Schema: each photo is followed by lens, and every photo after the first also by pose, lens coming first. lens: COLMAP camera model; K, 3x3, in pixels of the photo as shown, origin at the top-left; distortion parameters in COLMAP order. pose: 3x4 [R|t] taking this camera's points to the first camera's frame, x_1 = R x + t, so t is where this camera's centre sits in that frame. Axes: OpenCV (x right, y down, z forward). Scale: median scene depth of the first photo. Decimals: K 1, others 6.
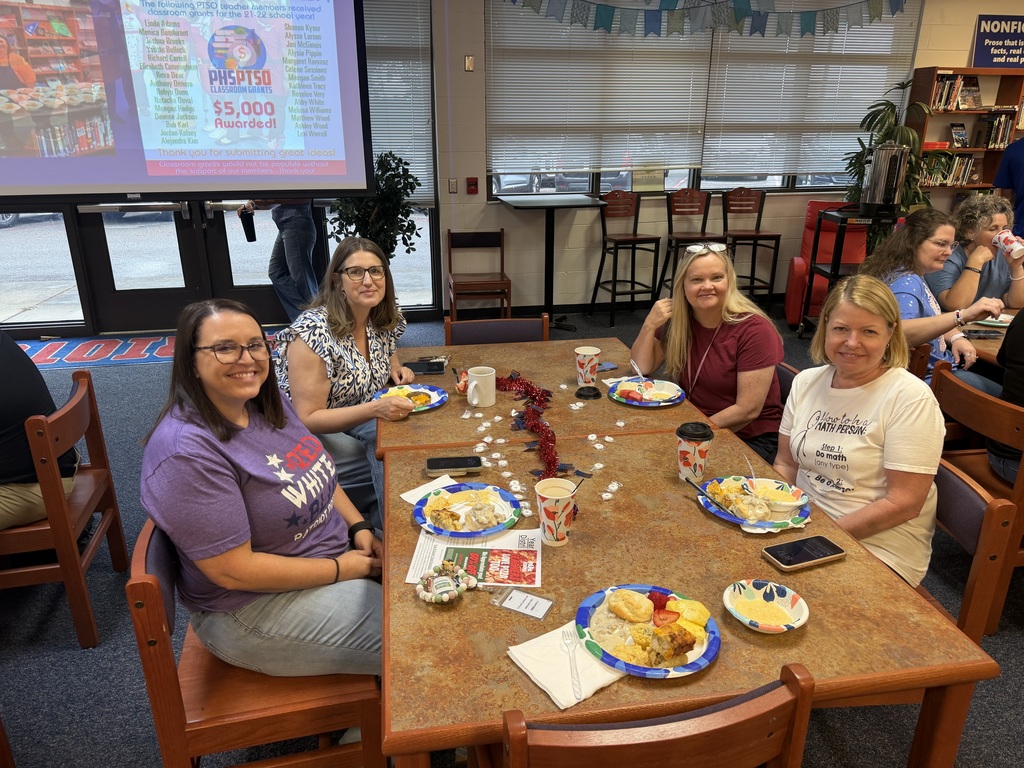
lens RADIAL K [[720.9, 0, 503.7], [0, 720.9, 388.5], [0, 0, 1]] dist [0.000874, -0.010309]
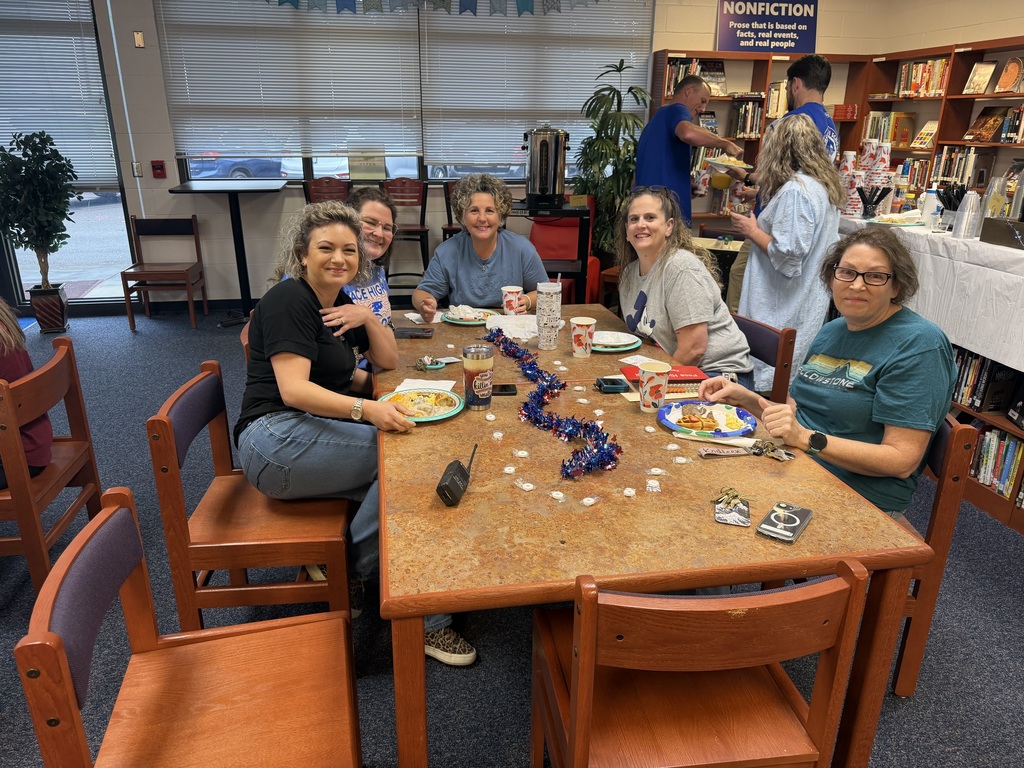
lens RADIAL K [[720.9, 0, 514.2], [0, 720.9, 384.0], [0, 0, 1]] dist [0.000874, -0.010309]
pose [[0.999856, 0.014779, -0.008295, 0.415452], [-0.014872, 0.999825, -0.011306, 0.002315], [0.008126, 0.011427, 0.999902, 0.063304]]
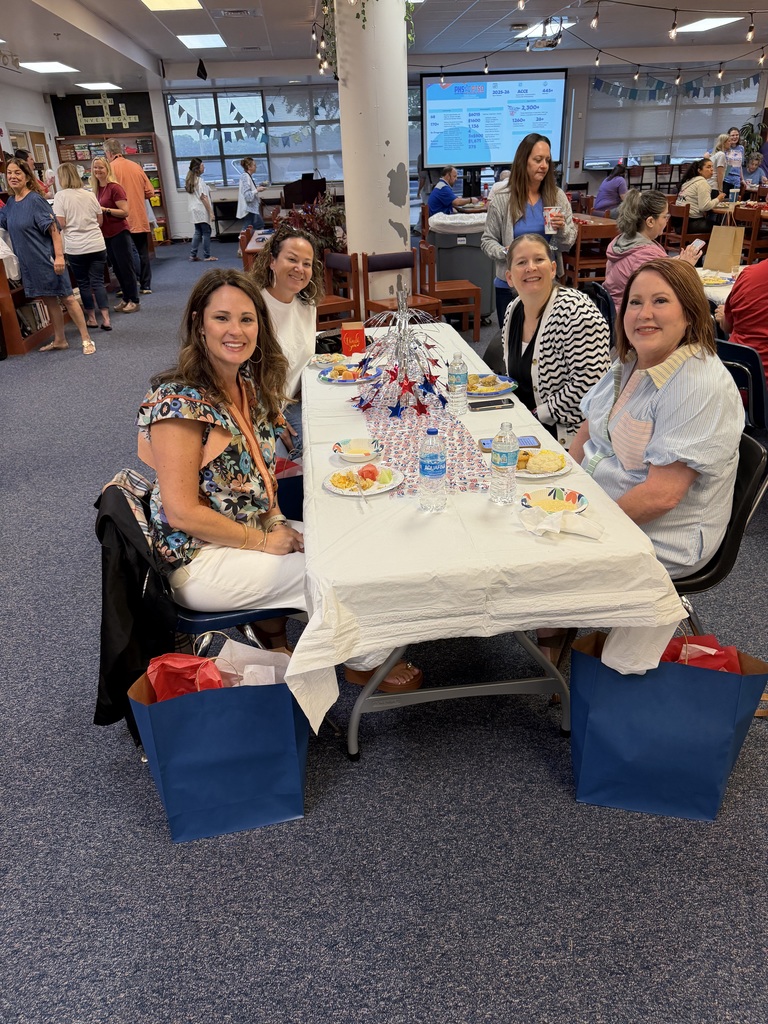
lens RADIAL K [[720.9, 0, 379.2], [0, 720.9, 508.2], [0, 0, 1]] dist [0.000874, -0.010309]
pose [[0.994612, 0.008495, -0.103319, -0.448785], [0.002593, 0.994287, 0.106710, 0.628762], [0.103635, -0.106403, 0.988908, -1.660083]]
